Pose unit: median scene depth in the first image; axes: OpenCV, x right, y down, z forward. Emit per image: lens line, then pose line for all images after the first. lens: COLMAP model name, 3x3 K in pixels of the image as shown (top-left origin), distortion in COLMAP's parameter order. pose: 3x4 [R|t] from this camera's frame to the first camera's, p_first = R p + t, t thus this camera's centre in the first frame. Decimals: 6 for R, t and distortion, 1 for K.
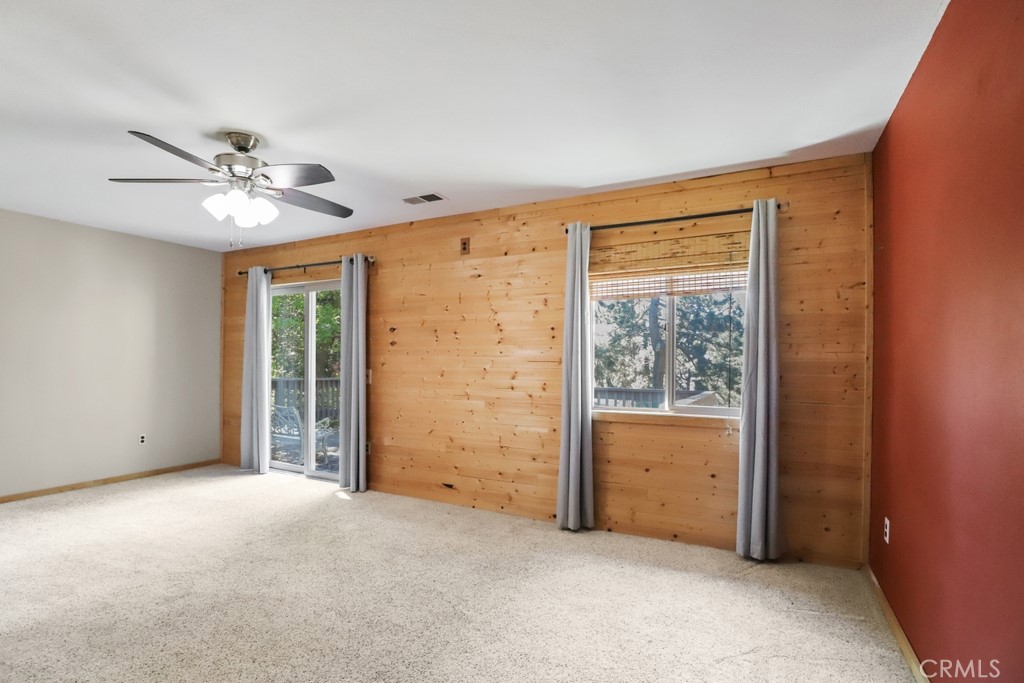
lens RADIAL K [[479.7, 0, 506.3], [0, 479.7, 356.9], [0, 0, 1]] dist [-0.029808, 0.008048]
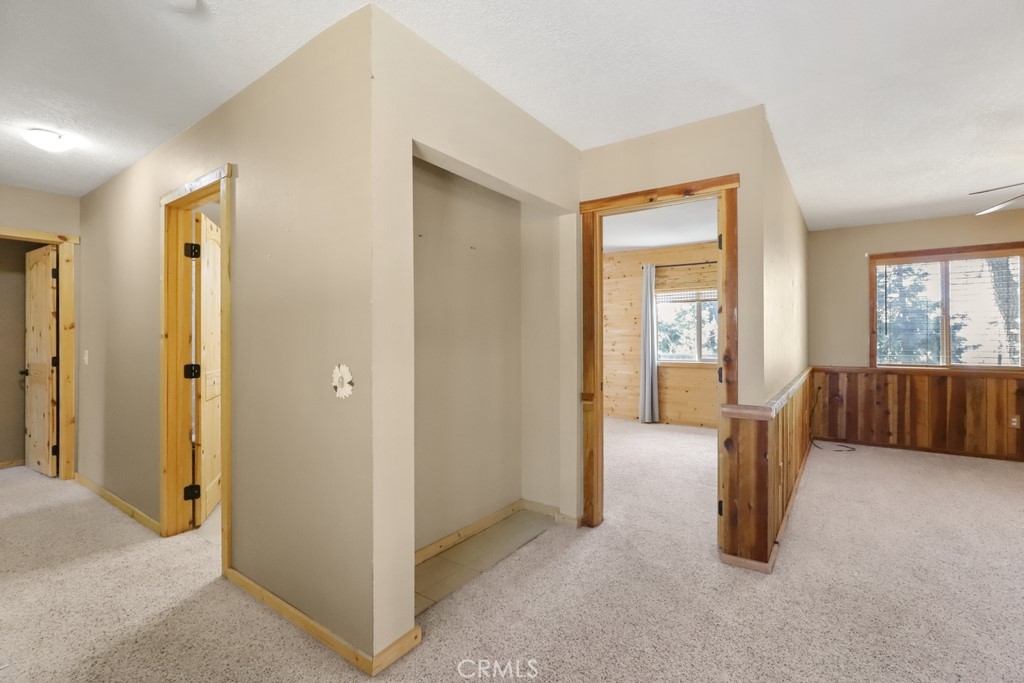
lens RADIAL K [[466.4, 0, 516.4], [0, 466.4, 333.6], [0, 0, 1]] dist [-0.000854, 0.000049]
pose [[0.992839, -0.010567, -0.118992, -0.143760], [0.011006, 0.999935, 0.003031, -0.009435], [0.118952, -0.004319, 0.992891, -0.841849]]
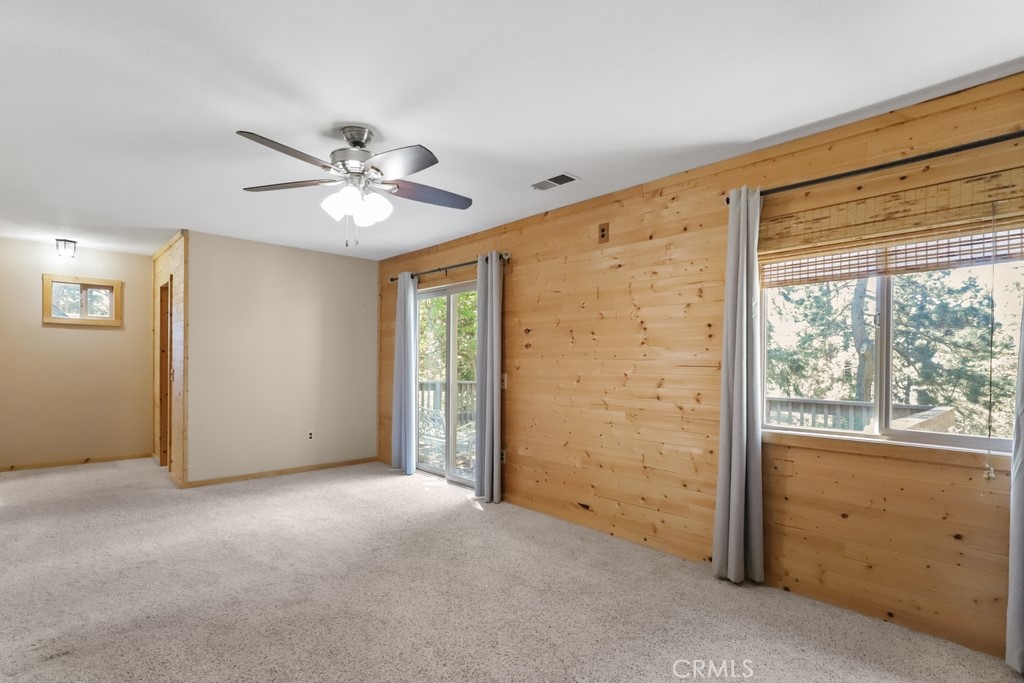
lens RADIAL K [[484.9, 0, 514.4], [0, 484.9, 364.3], [0, 0, 1]] dist [-0.013890, 0.006997]
pose [[0.949371, 0.002958, -0.314144, 0.039960], [-0.000380, 0.999966, 0.008269, -0.000329], [0.314157, -0.007731, 0.949339, 0.122982]]
